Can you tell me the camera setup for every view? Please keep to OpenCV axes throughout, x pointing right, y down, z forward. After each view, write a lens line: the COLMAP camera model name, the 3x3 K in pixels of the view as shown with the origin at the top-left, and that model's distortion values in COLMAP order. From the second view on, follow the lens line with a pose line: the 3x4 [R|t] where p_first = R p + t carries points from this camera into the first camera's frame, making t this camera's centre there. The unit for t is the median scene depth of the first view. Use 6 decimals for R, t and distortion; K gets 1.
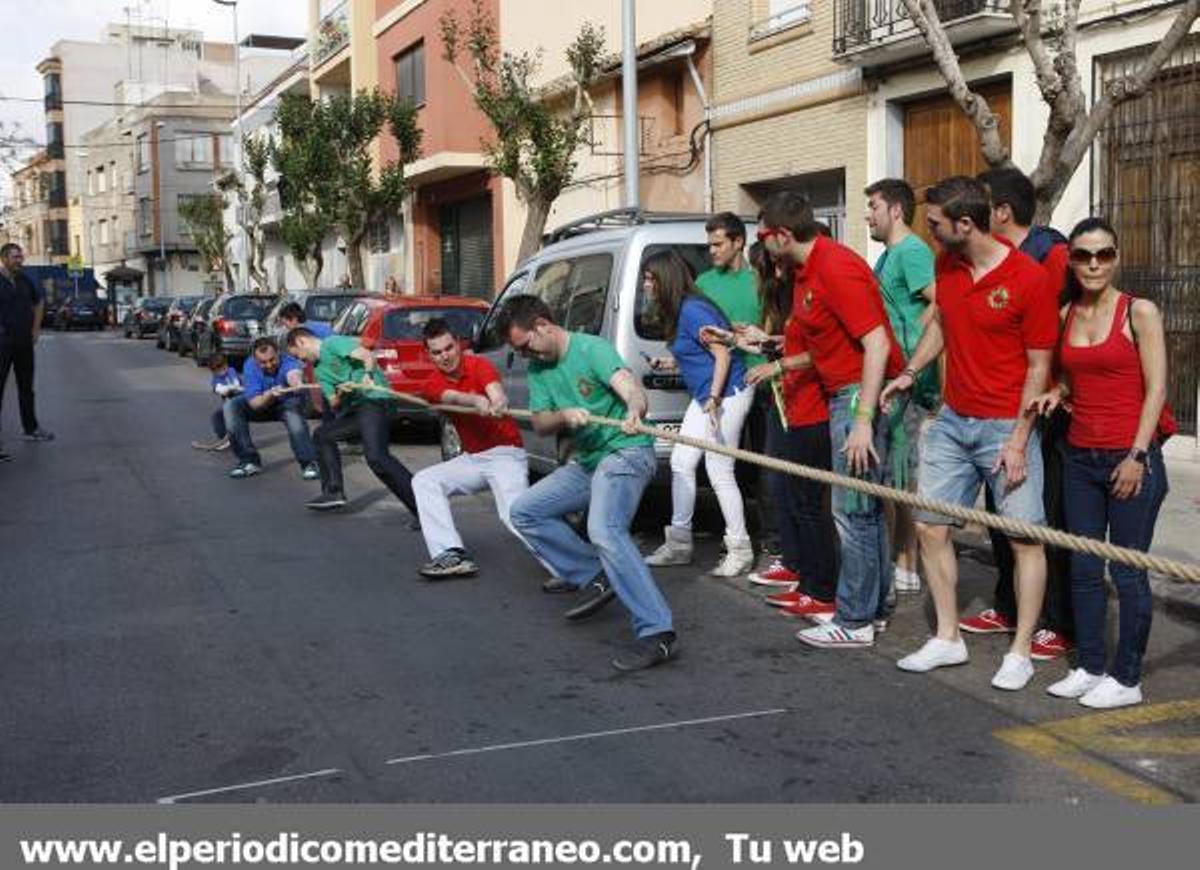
lens RADIAL K [[1284.2, 0, 604.4], [0, 1284.2, 413.2], [0, 0, 1]] dist [-0.038813, 0.000000]
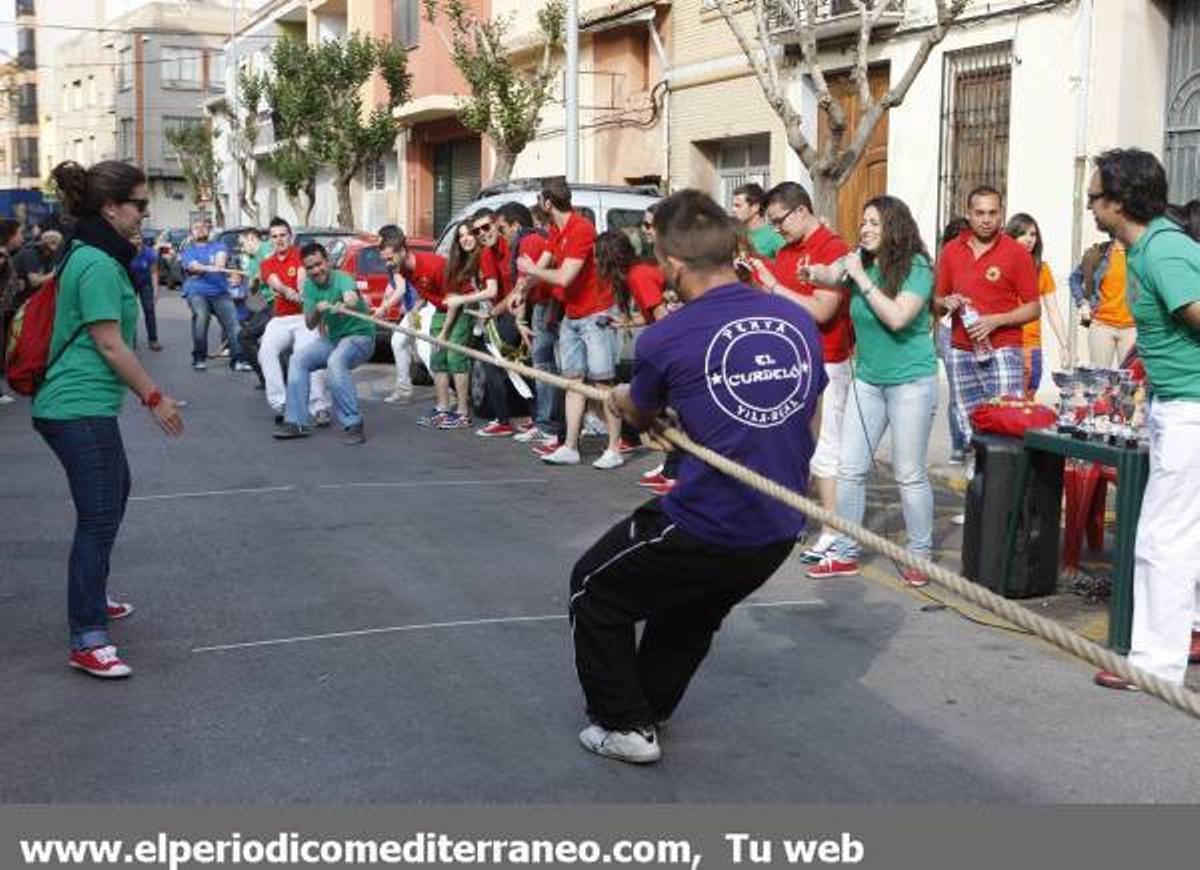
lens RADIAL K [[1511.9, 0, 598.6], [0, 1511.9, 414.3], [0, 0, 1]] dist [-0.012239, 0.000000]
pose [[0.999015, 0.030239, -0.032483, 0.044508], [-0.029415, 0.999241, 0.025553, 0.013726], [0.033231, -0.024573, 0.999146, -0.173706]]
